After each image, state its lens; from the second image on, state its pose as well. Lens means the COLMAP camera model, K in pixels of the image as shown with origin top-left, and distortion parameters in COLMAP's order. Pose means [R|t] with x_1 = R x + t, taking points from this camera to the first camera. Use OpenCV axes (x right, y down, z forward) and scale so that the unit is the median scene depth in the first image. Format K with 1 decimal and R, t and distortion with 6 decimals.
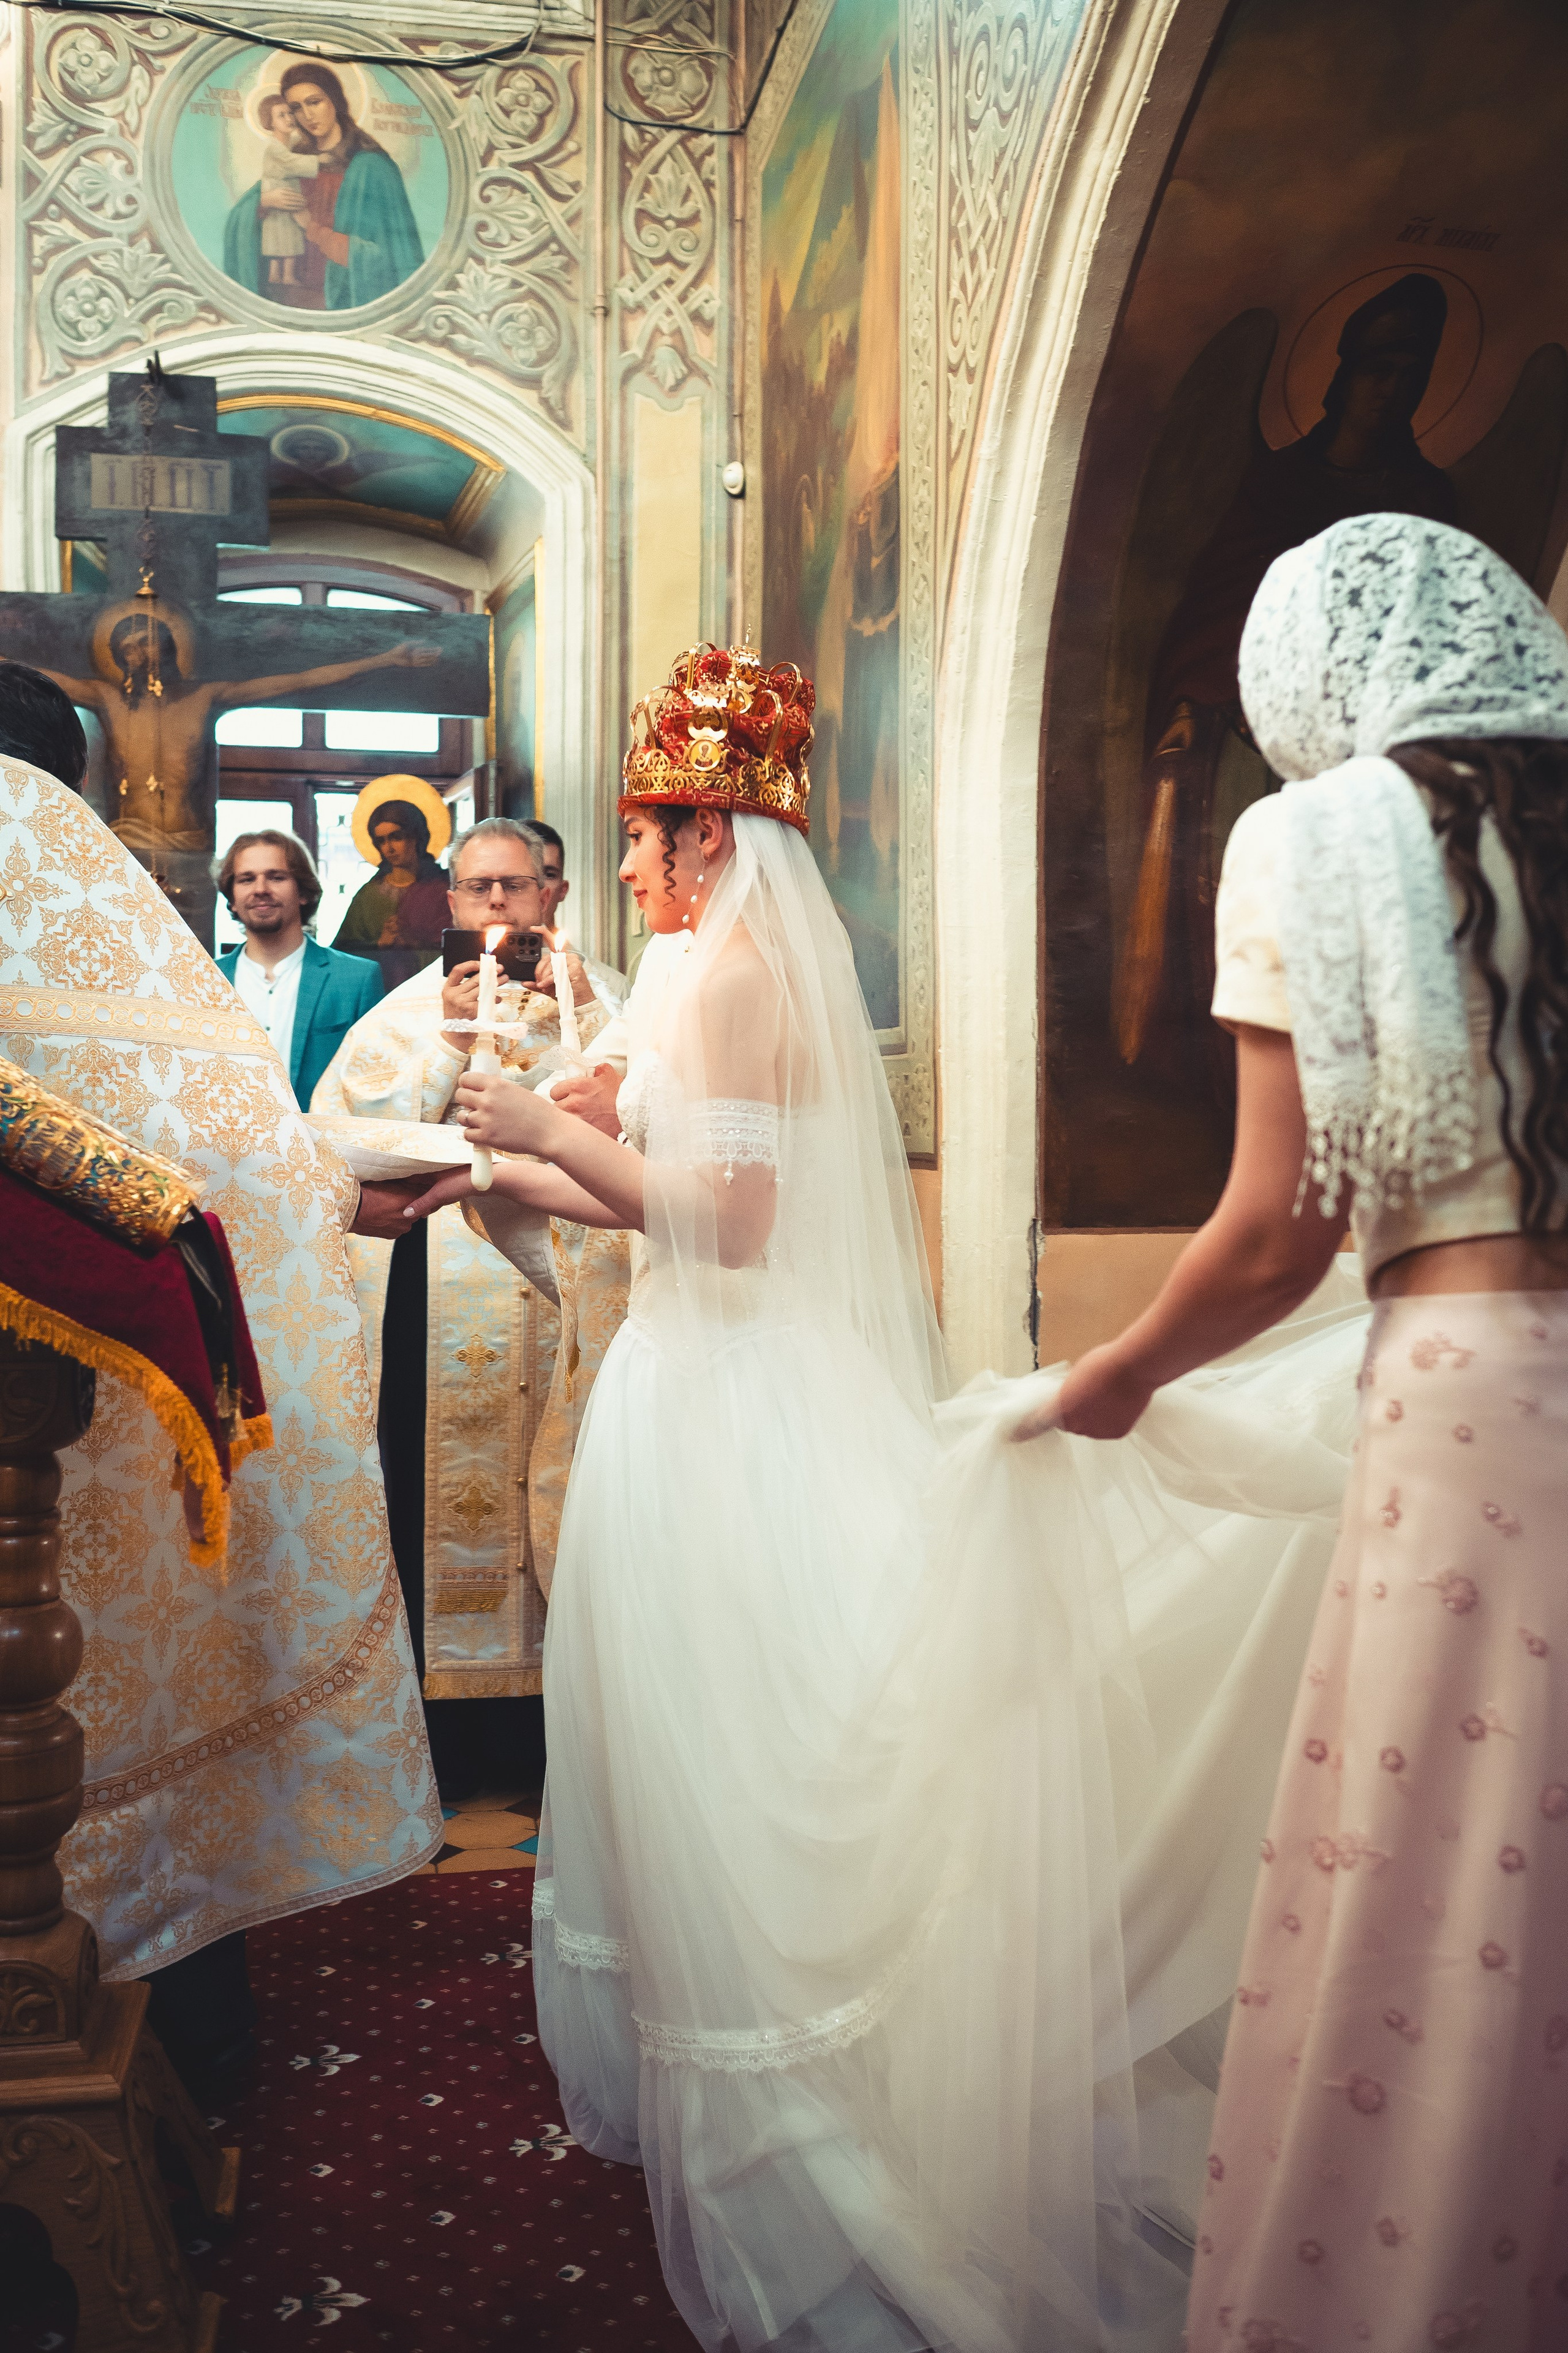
lens RADIAL K [[1918.2, 0, 783.5], [0, 1918.2, 1168.5], [0, 0, 1]] dist [-0.070100, 0.060068]
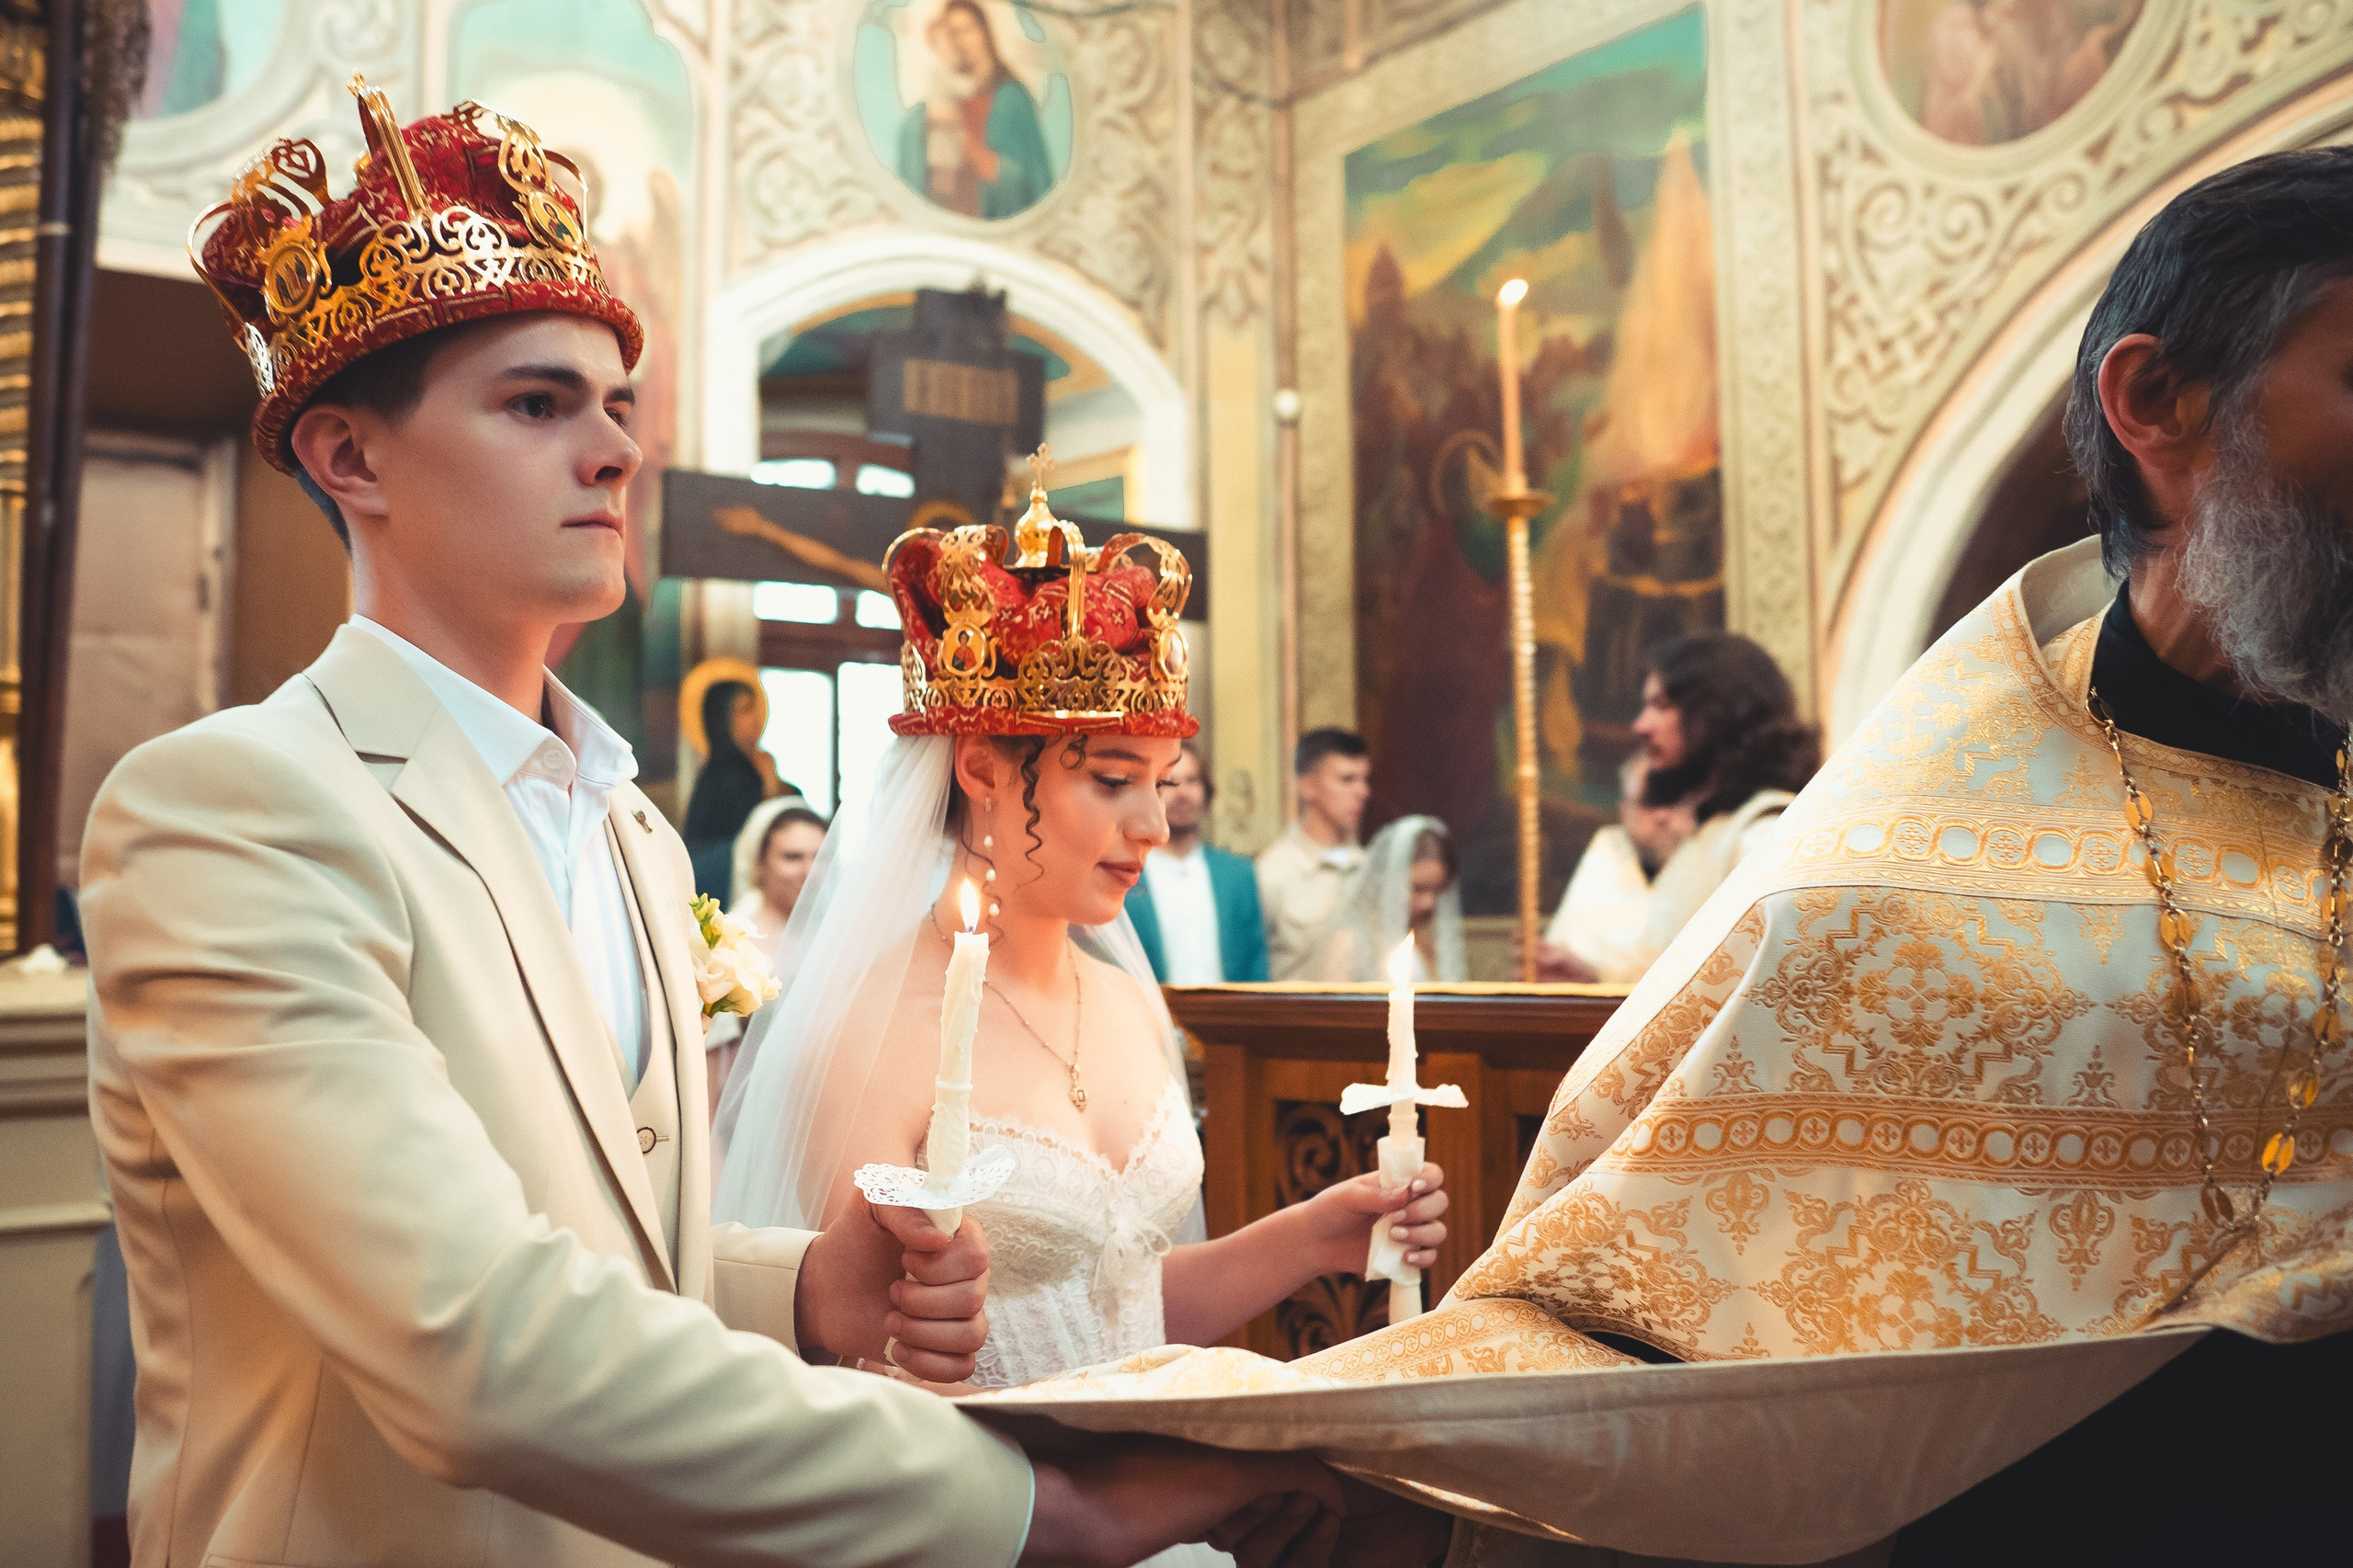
lens RADIAL K [[2062.2, 0, 1050.9], [0, 2062.2, 786.2], [0, 0, 1]] dist [-0.063598, 0.019606]
pose [[0.921370, 0.008532, 0.388592, -0.667861], [0.025465, 0.996286, -0.082254, -0.046777], [-0.387850, 0.085682, 0.917731, -0.039637]]
